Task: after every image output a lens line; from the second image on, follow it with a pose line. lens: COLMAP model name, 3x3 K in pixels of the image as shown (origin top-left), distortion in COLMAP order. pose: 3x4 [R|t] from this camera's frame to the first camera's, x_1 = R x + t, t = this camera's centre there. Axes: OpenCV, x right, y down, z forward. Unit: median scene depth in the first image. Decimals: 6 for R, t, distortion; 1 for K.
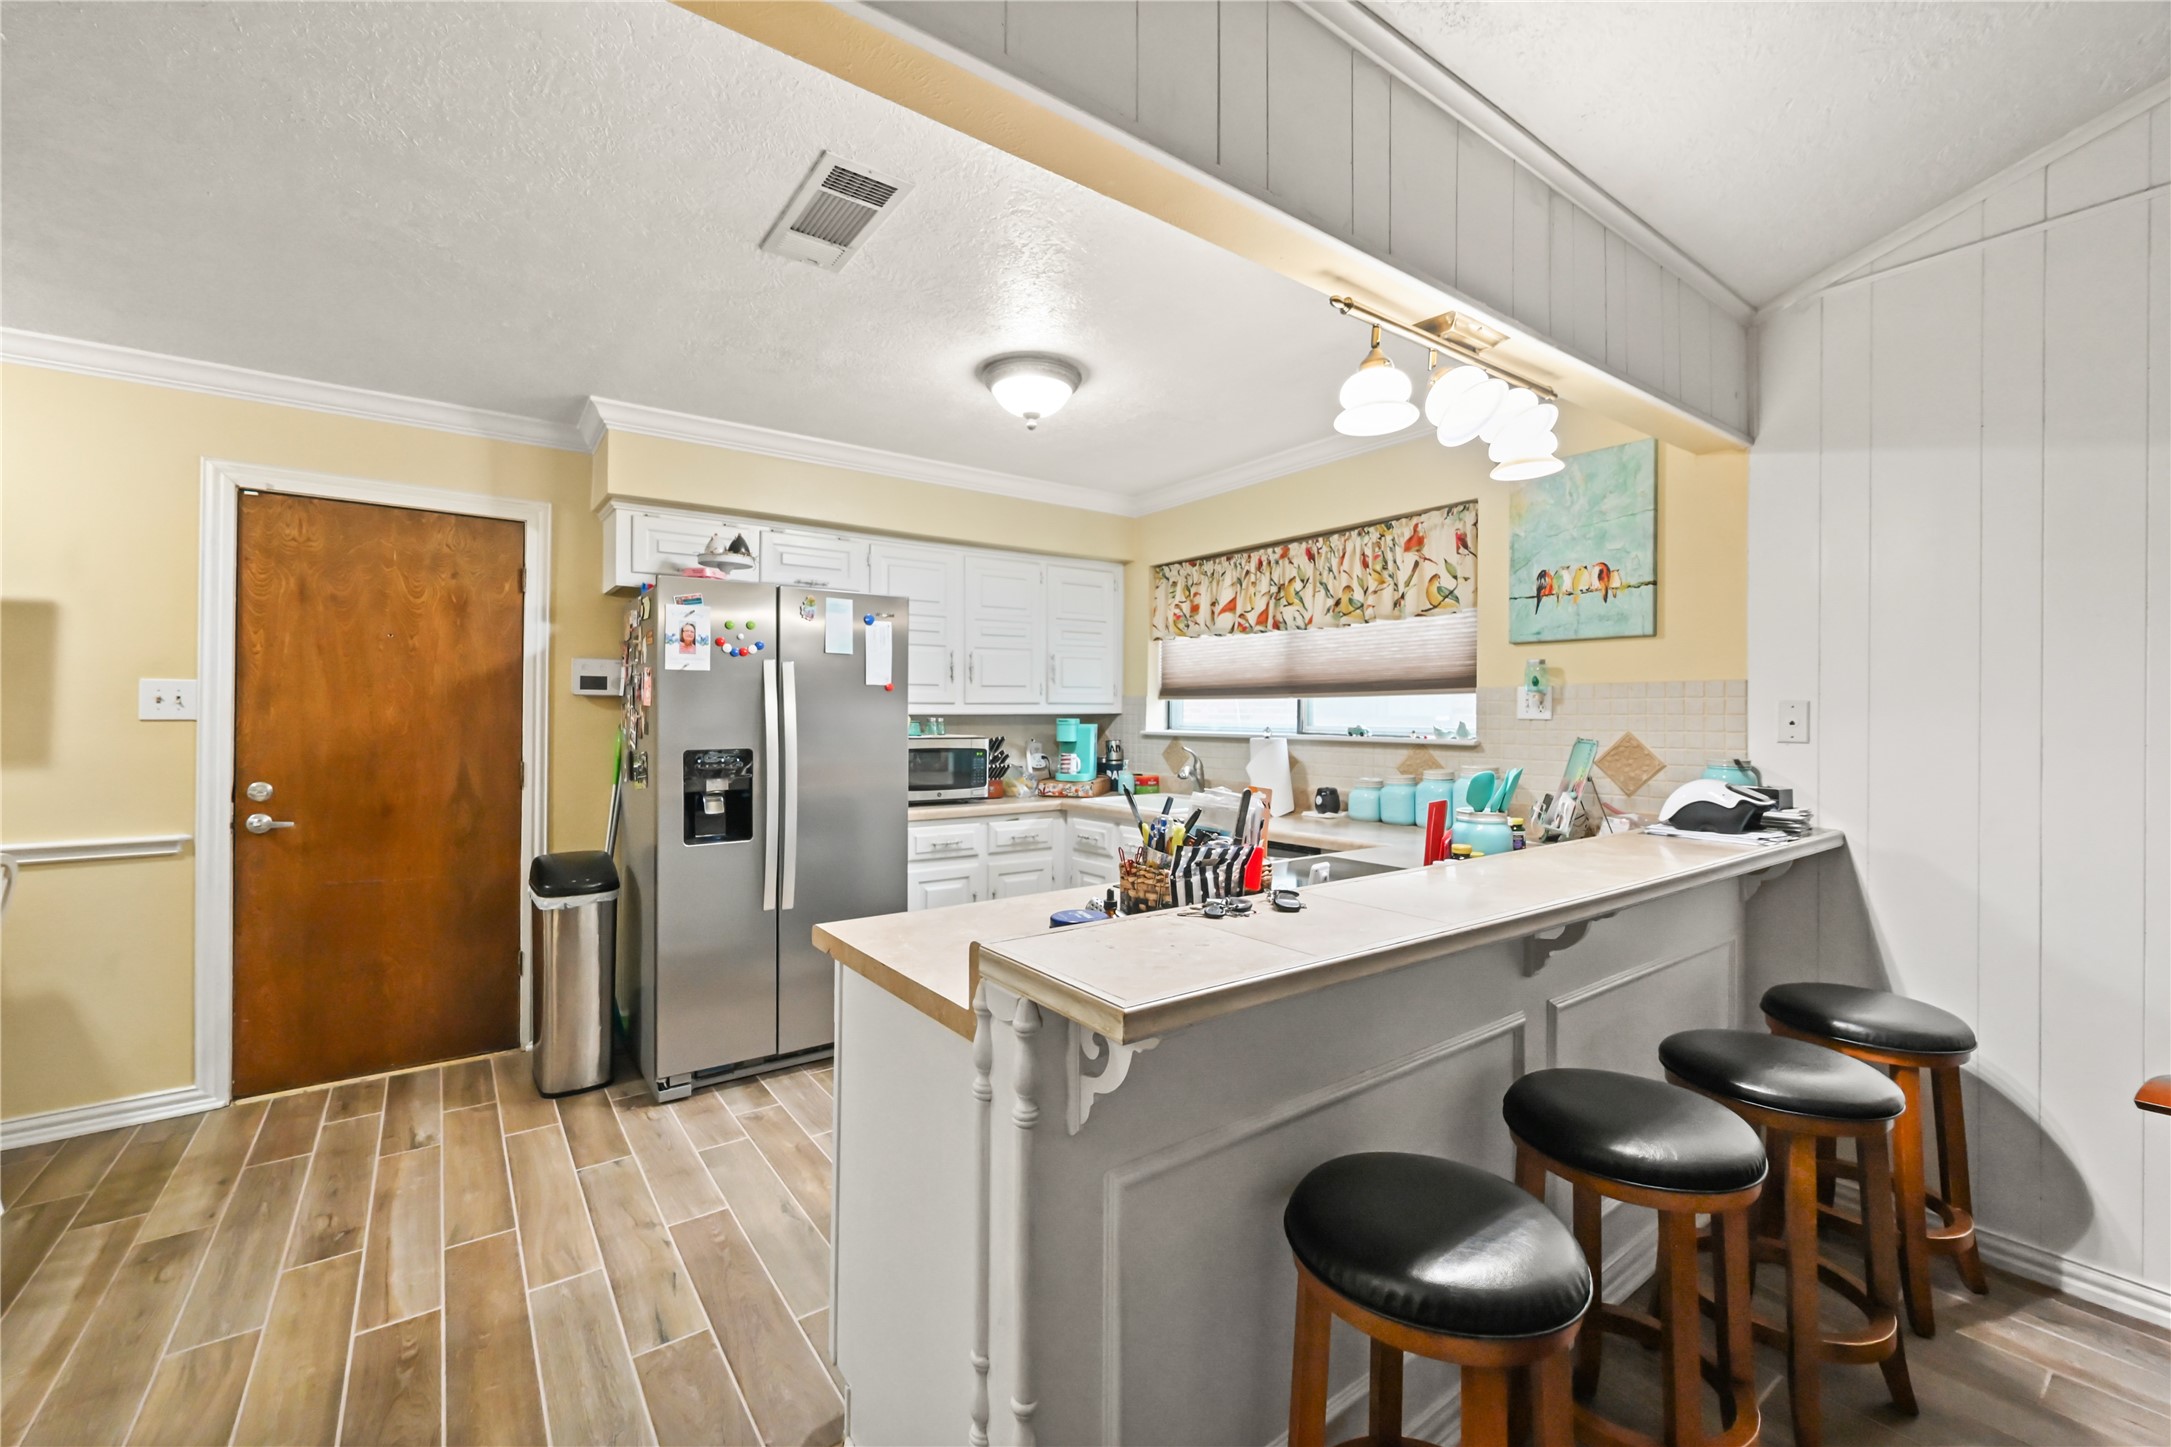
lens RADIAL K [[862.7, 0, 1072.0], [0, 862.7, 712.4], [0, 0, 1]] dist [0.000569, 0.000098]
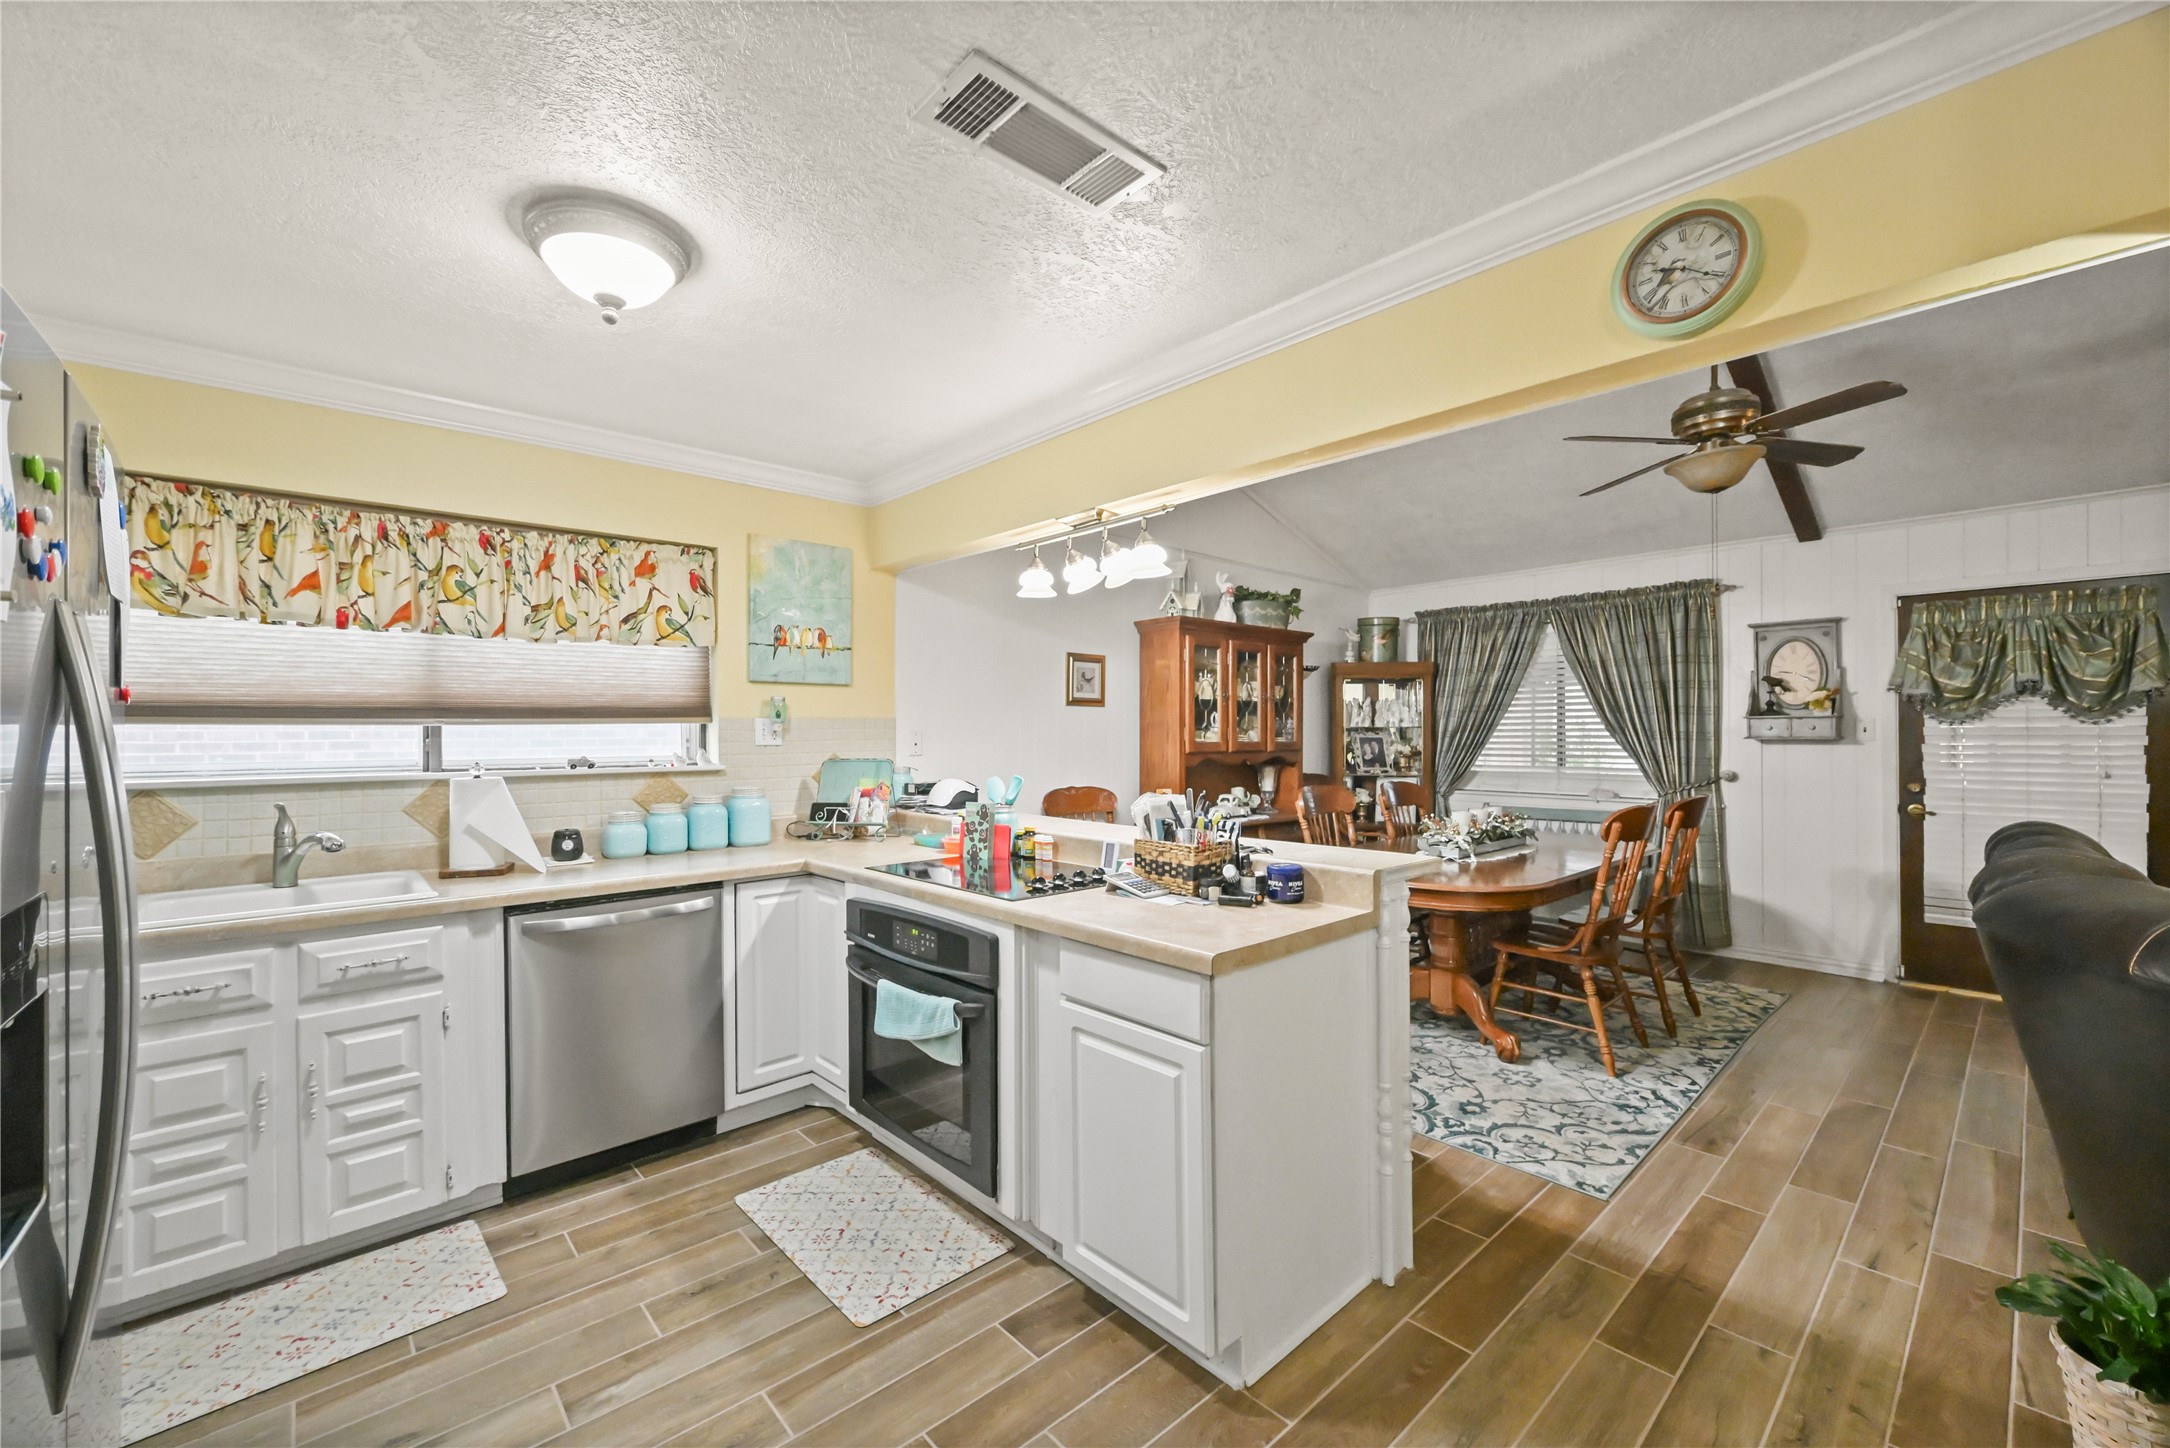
lens RADIAL K [[862.3, 0, 1069.1], [0, 862.3, 730.0], [0, 0, 1]] dist [0.000569, 0.000098]
pose [[-0.097653, -0.003050, 0.995216, -0.646070], [0.004502, 0.999984, 0.003506, -0.014262], [-0.995210, 0.004823, -0.097638, 0.622468]]
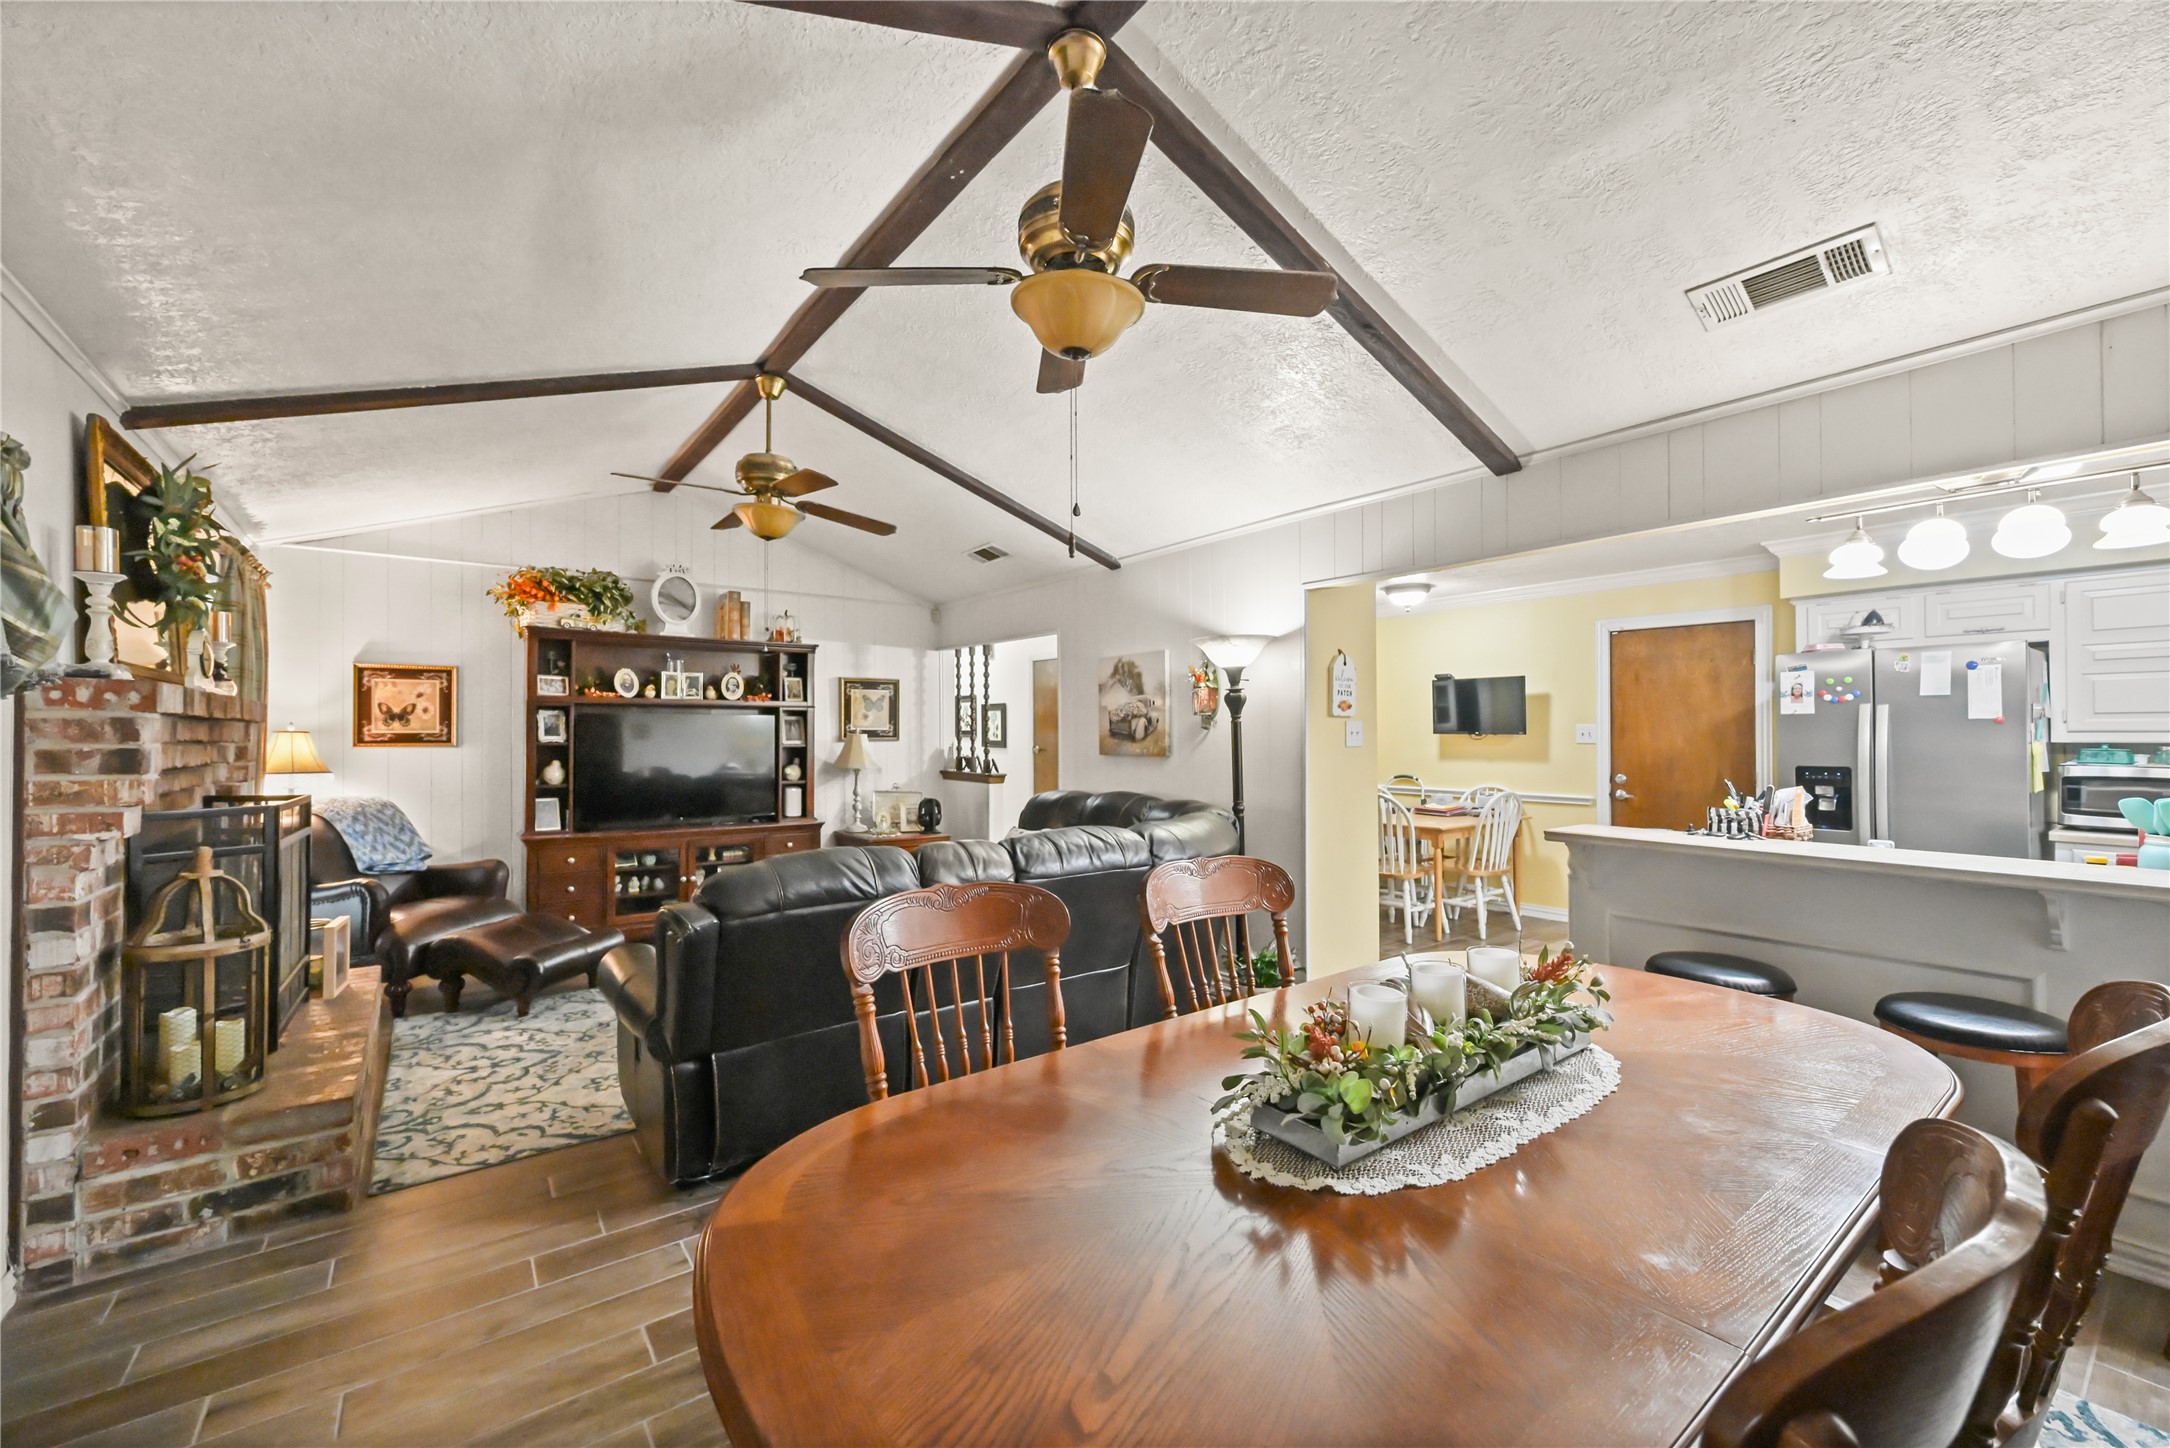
lens RADIAL K [[862.3, 0, 1087.5], [0, 862.3, 739.1], [0, 0, 1]] dist [0.000569, 0.000098]
pose [[0.015952, 0.004164, -0.999864, 0.954614], [0.003340, 0.999986, 0.004218, -0.013321], [0.999867, -0.003407, 0.015938, -0.258166]]
